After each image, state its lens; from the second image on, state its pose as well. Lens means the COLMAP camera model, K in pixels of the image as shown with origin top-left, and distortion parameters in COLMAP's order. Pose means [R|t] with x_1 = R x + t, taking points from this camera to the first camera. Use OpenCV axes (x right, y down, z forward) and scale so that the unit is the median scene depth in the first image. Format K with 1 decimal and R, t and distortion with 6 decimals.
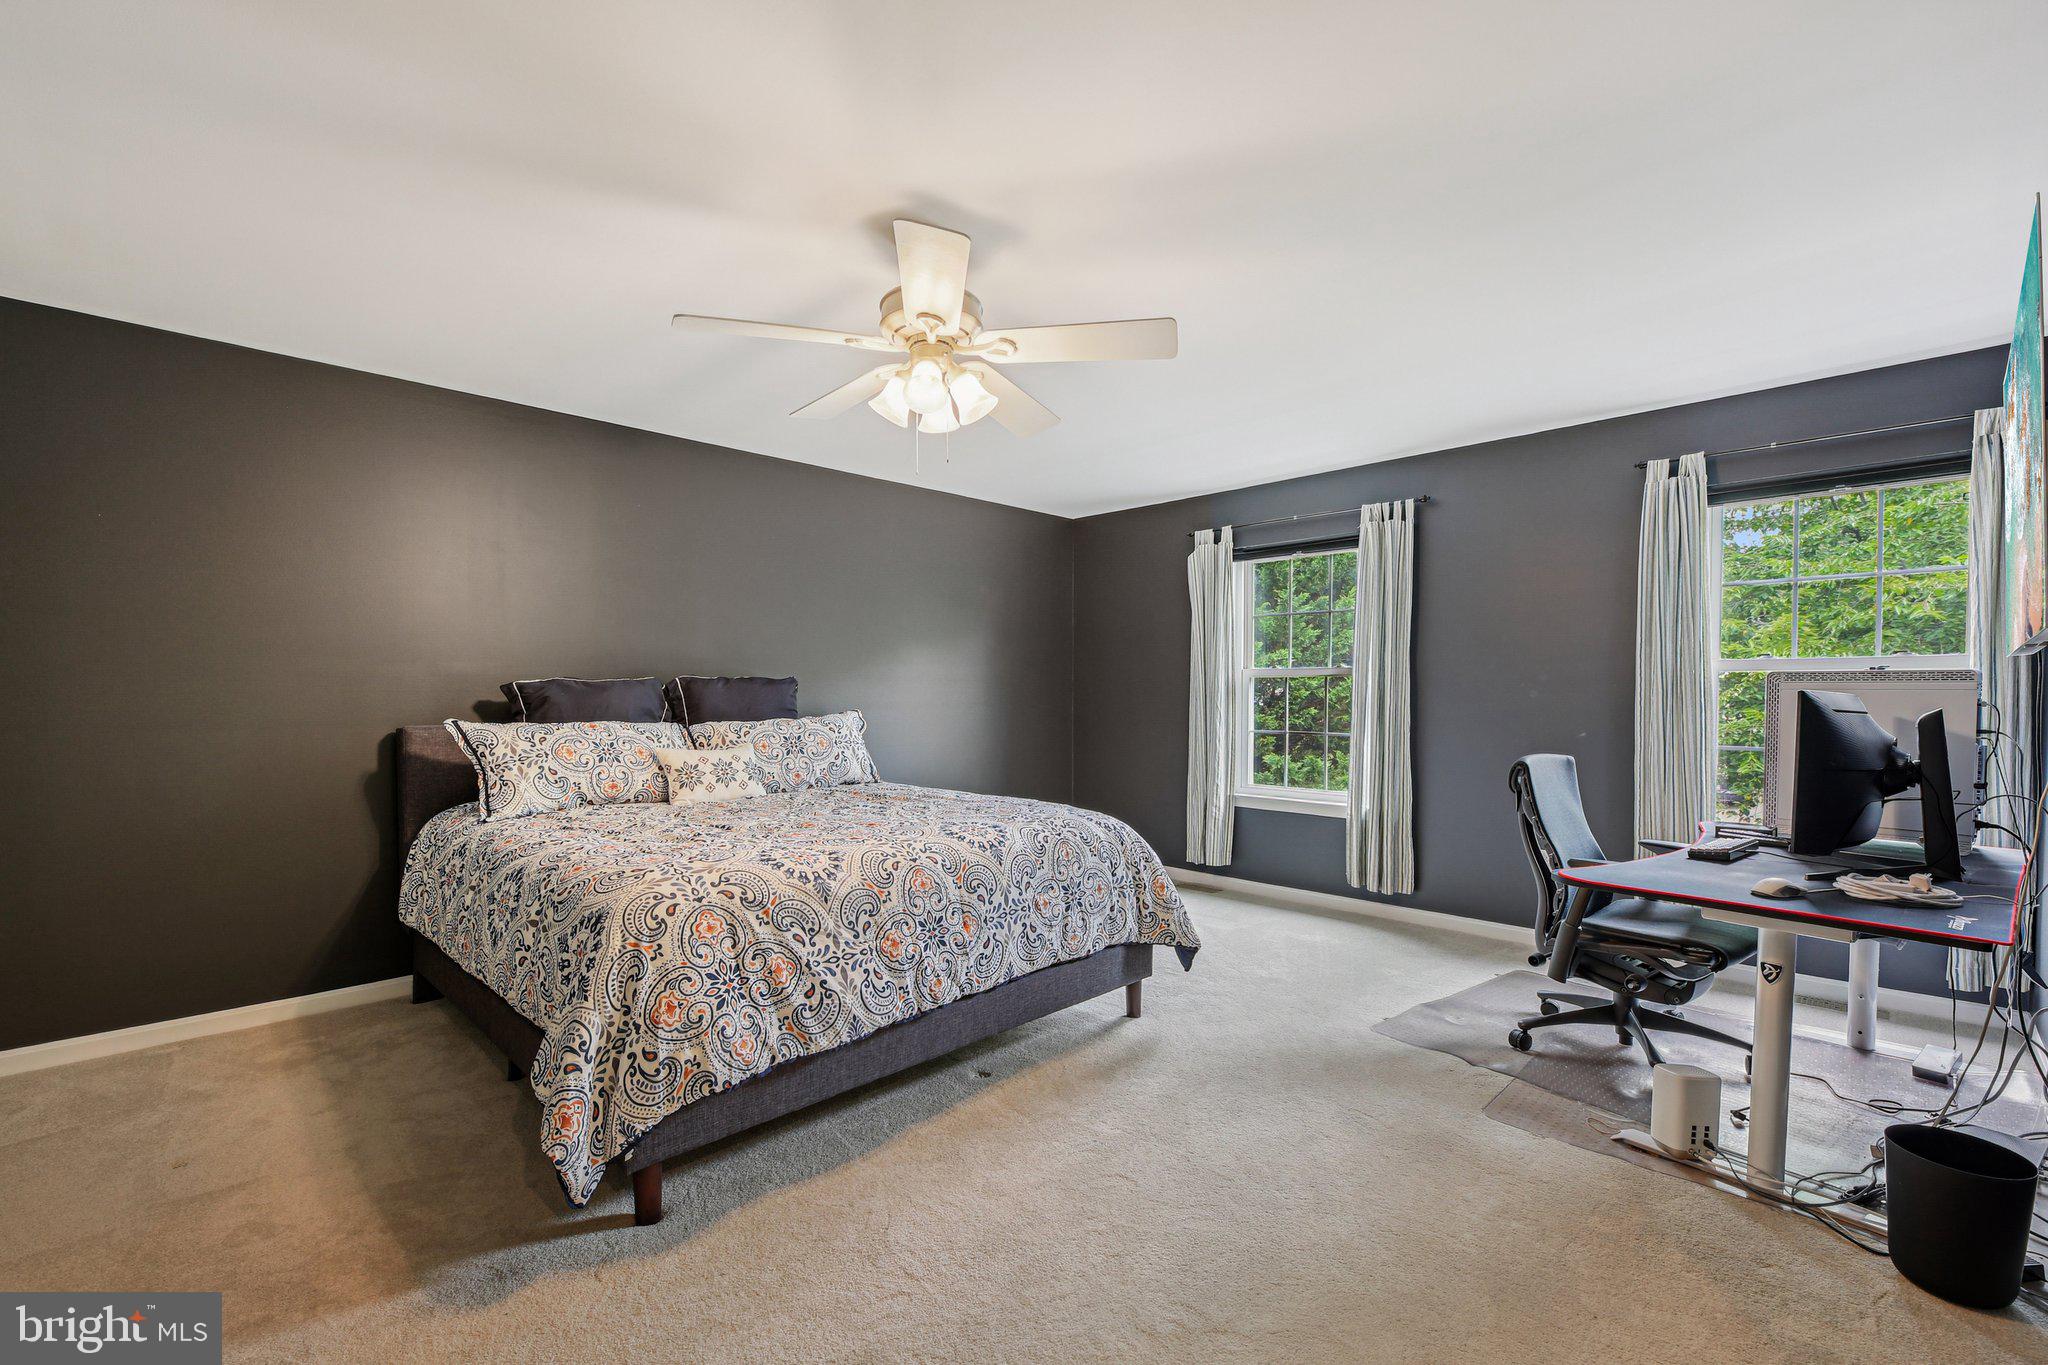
lens RADIAL K [[870.5, 0, 1019.8], [0, 870.5, 723.1], [0, 0, 1]] dist [-0.035476, -0.000023]
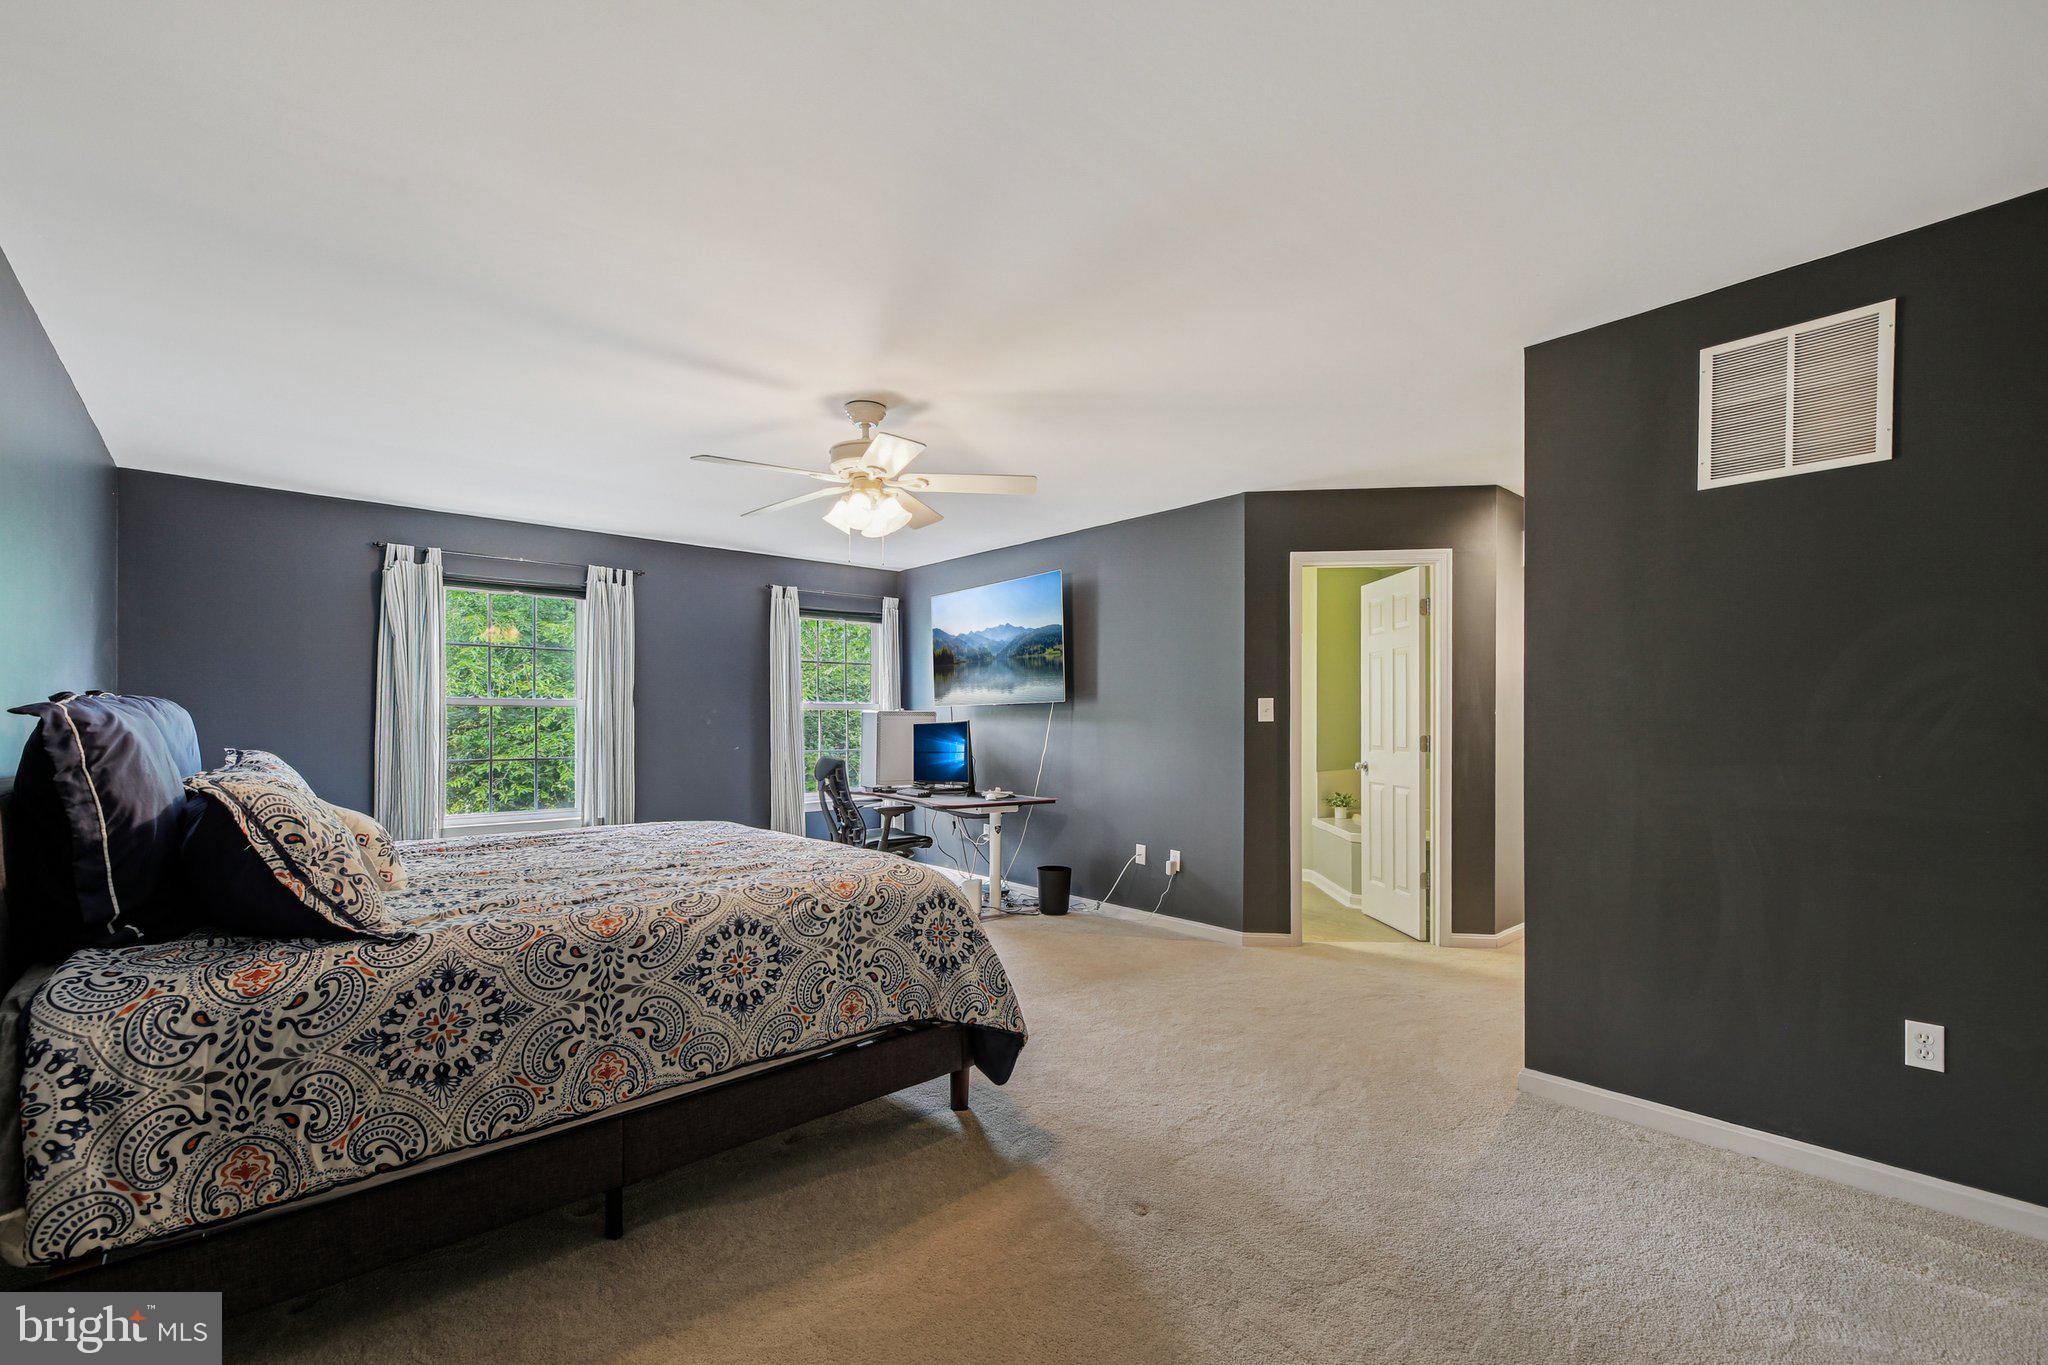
lens RADIAL K [[870.5, 0, 1019.8], [0, 870.5, 723.1], [0, 0, 1]] dist [-0.035476, -0.000023]
pose [[0.055394, -0.003343, 0.998459, -0.800963], [0.026714, 0.999641, 0.001865, -0.018142], [-0.998107, 0.026570, 0.055464, 0.350136]]
